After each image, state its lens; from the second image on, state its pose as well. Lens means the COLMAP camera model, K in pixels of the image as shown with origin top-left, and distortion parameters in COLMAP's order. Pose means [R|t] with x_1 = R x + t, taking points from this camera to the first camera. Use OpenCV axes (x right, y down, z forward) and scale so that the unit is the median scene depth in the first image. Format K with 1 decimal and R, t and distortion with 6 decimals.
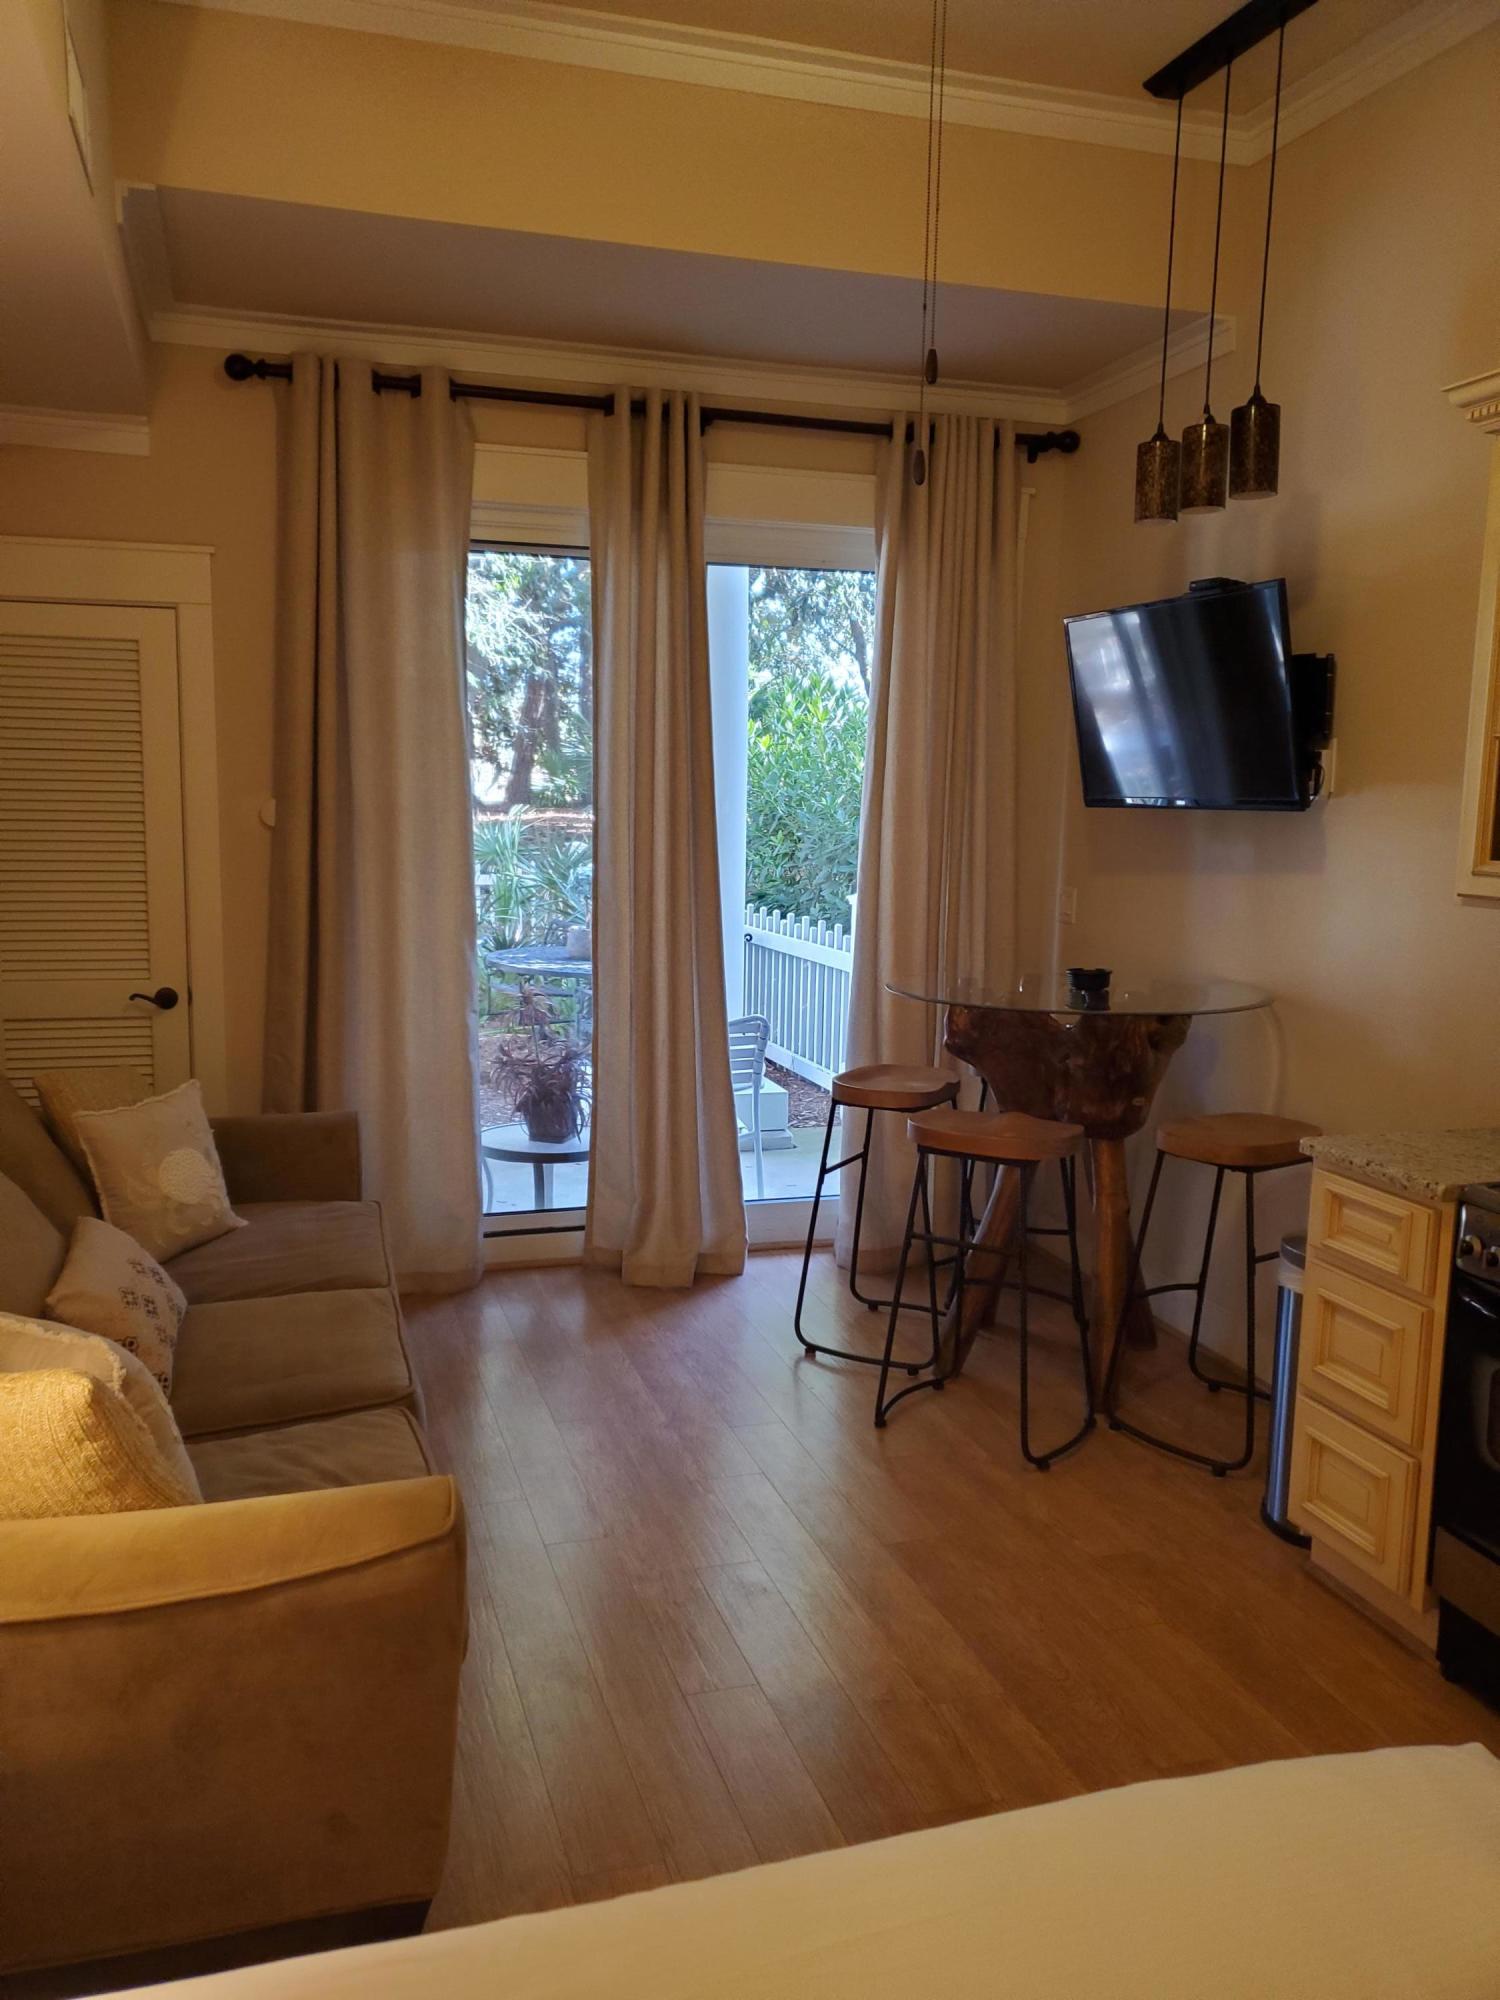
lens RADIAL K [[1536.0, 0, 750.0], [0, 1536.0, 1000.0], [0, 0, 1]] dist [0.003254, 0.006265]
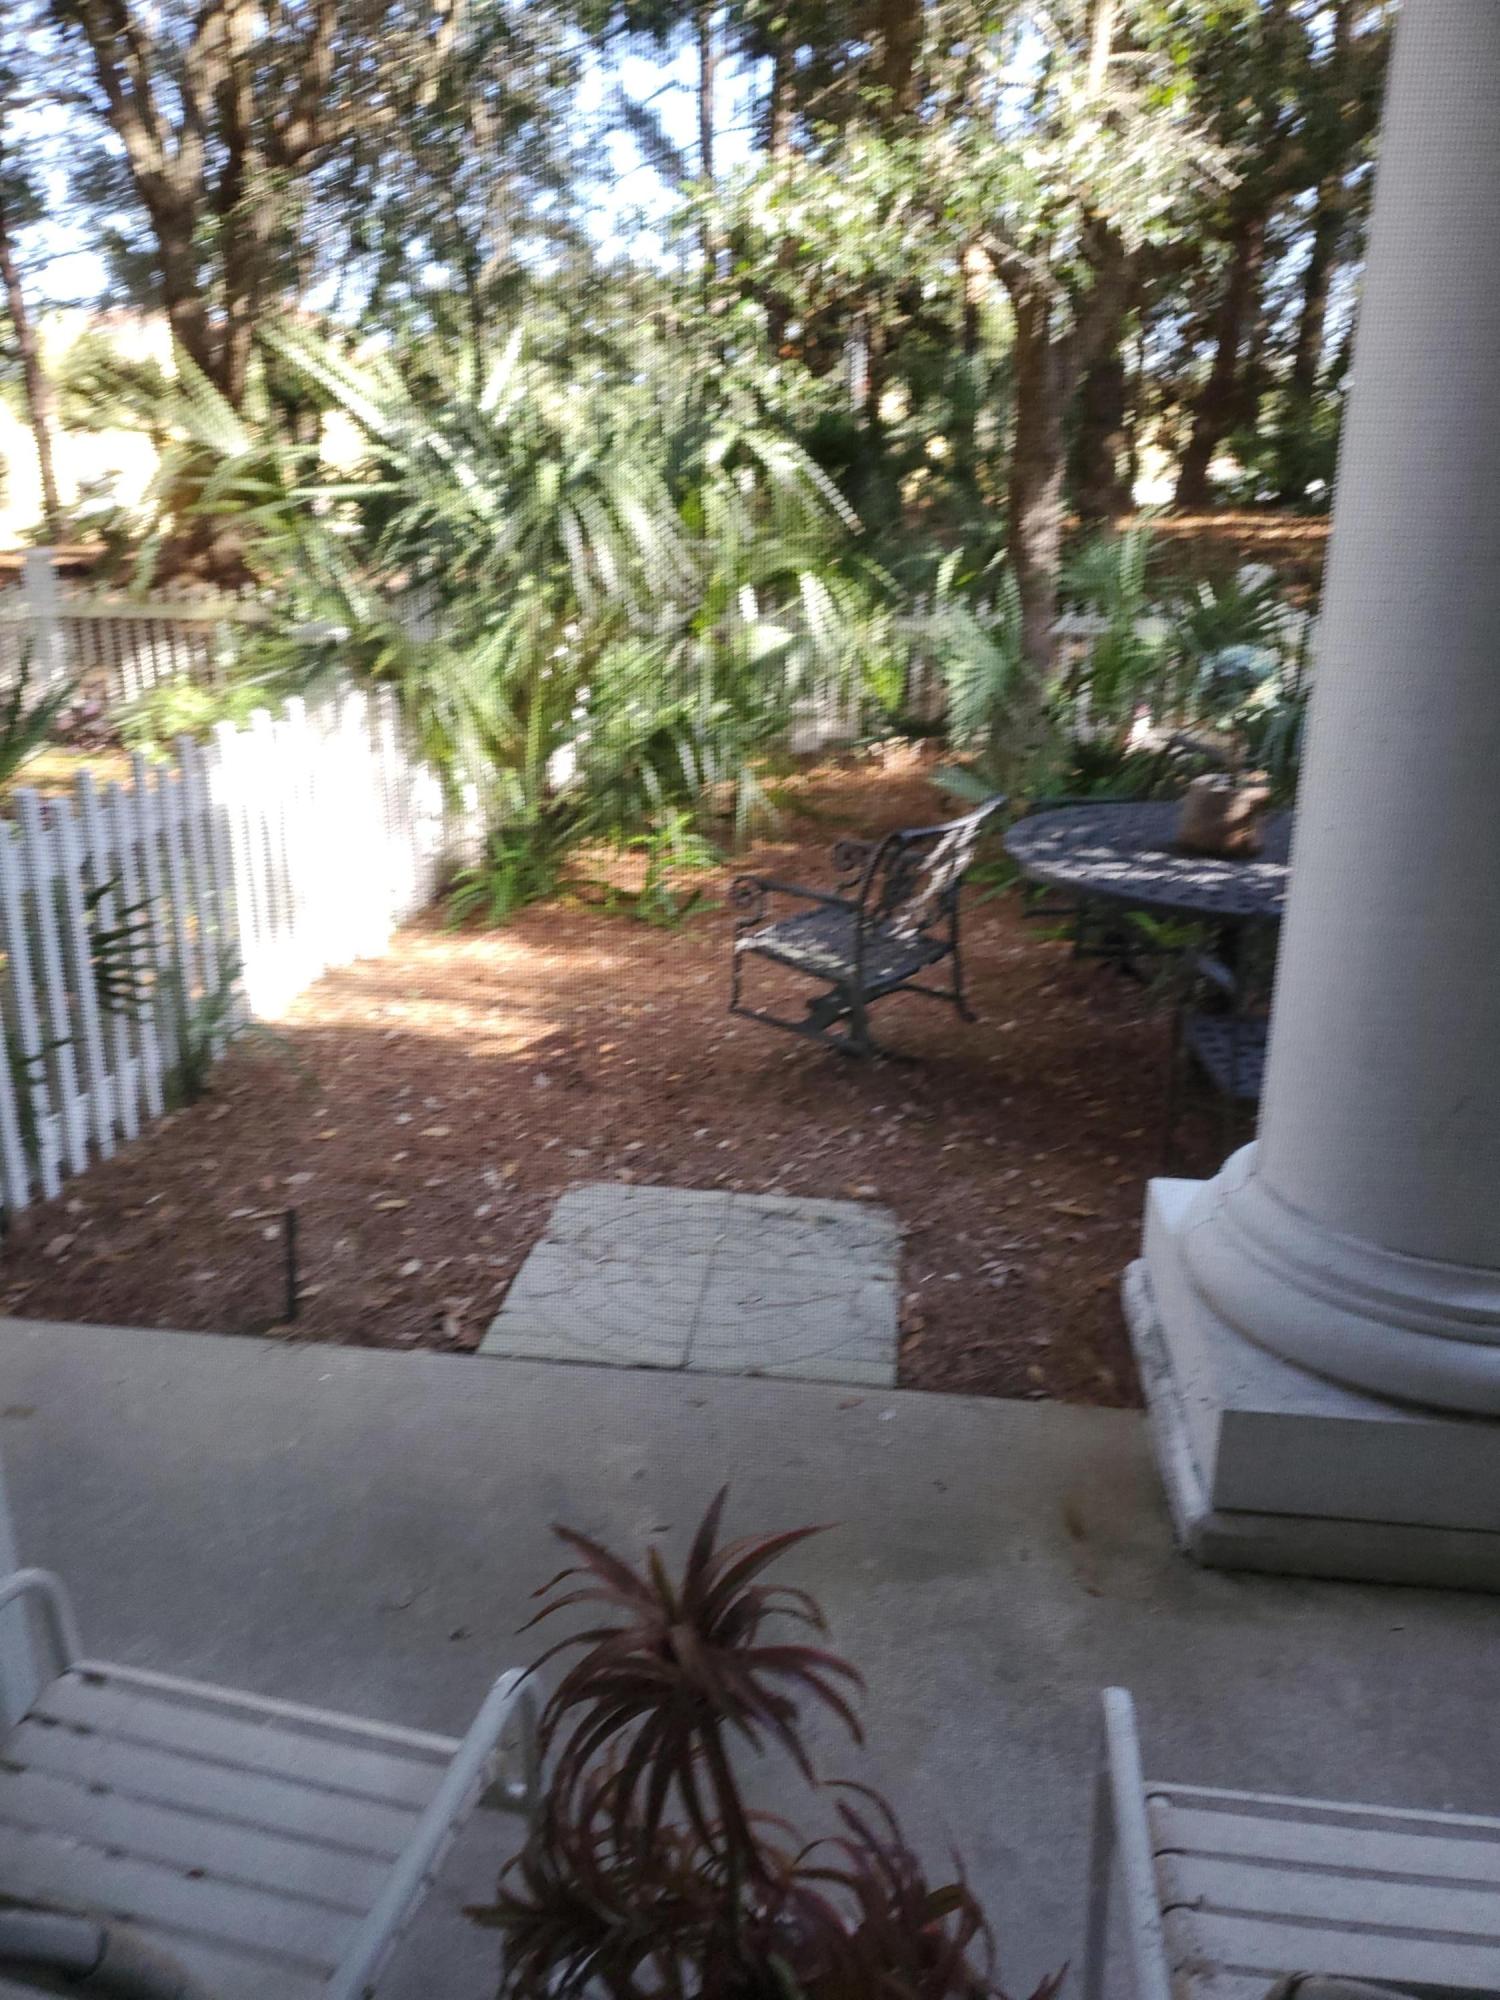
lens RADIAL K [[1536.0, 0, 750.0], [0, 1536.0, 1000.0], [0, 0, 1]] dist [0.003254, 0.006265]
pose [[0.909248, 0.116340, -0.399667, -0.102891], [-0.042385, 0.981034, 0.189145, -0.131432], [0.414092, -0.155040, 0.896934, 1.121261]]
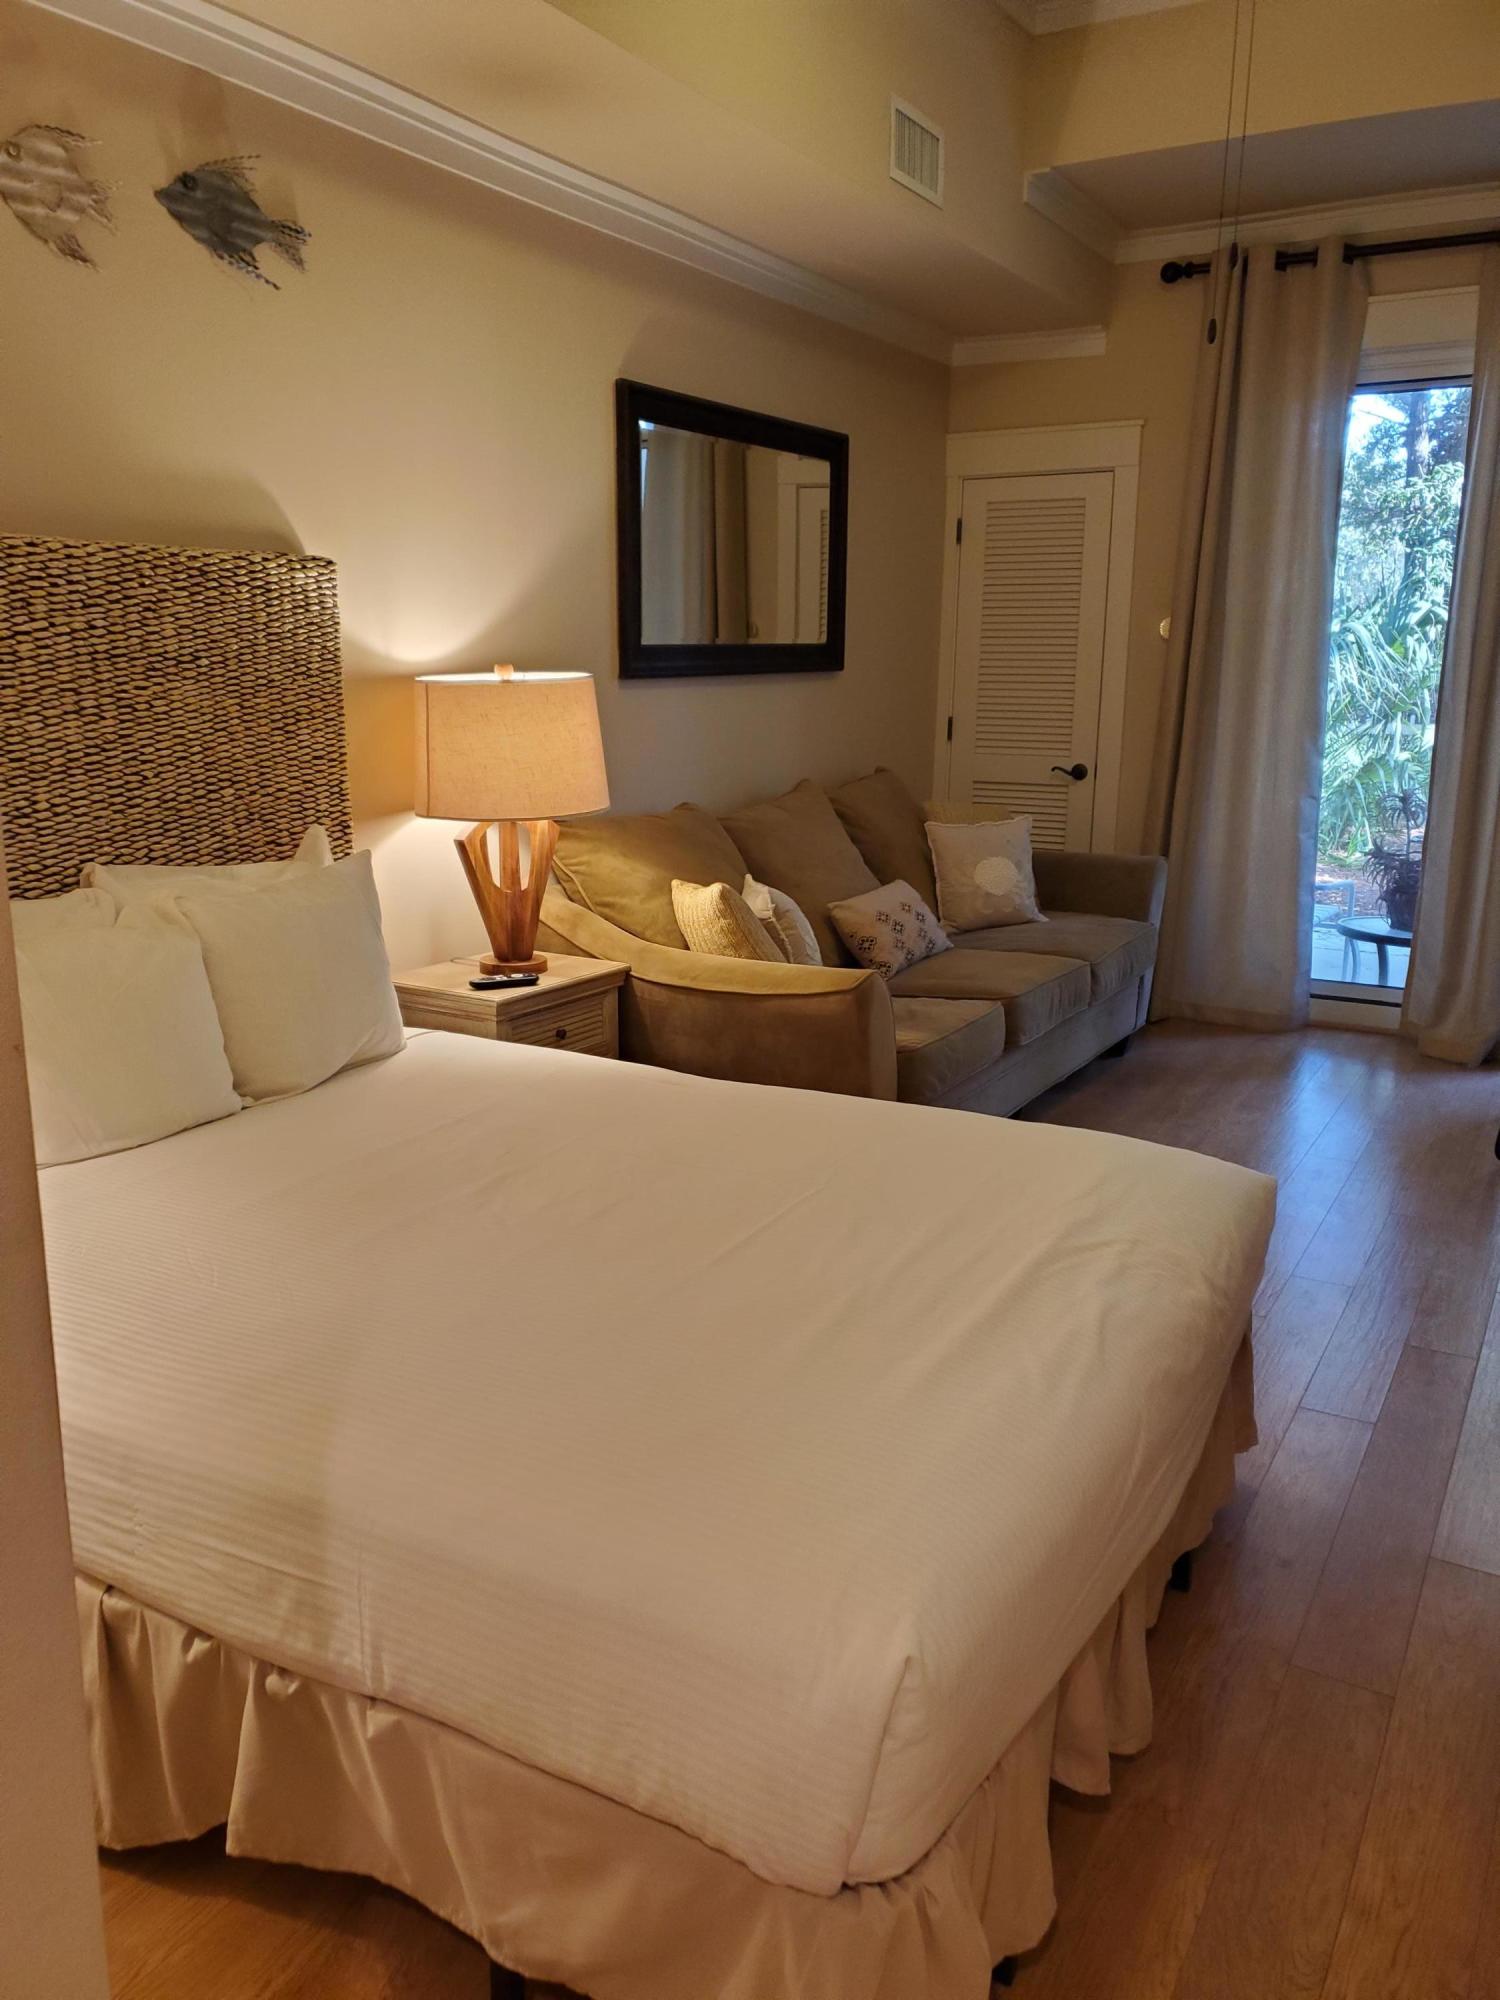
lens RADIAL K [[1550.1, 0, 731.2], [0, 1550.1, 994.5], [0, 0, 1]] dist [-0.006482, 0.004035]
pose [[0.684963, 0.144392, -0.714126, 0.402446], [-0.085485, 0.989322, 0.118041, 0.056910], [0.723545, -0.019807, 0.689993, -0.150746]]
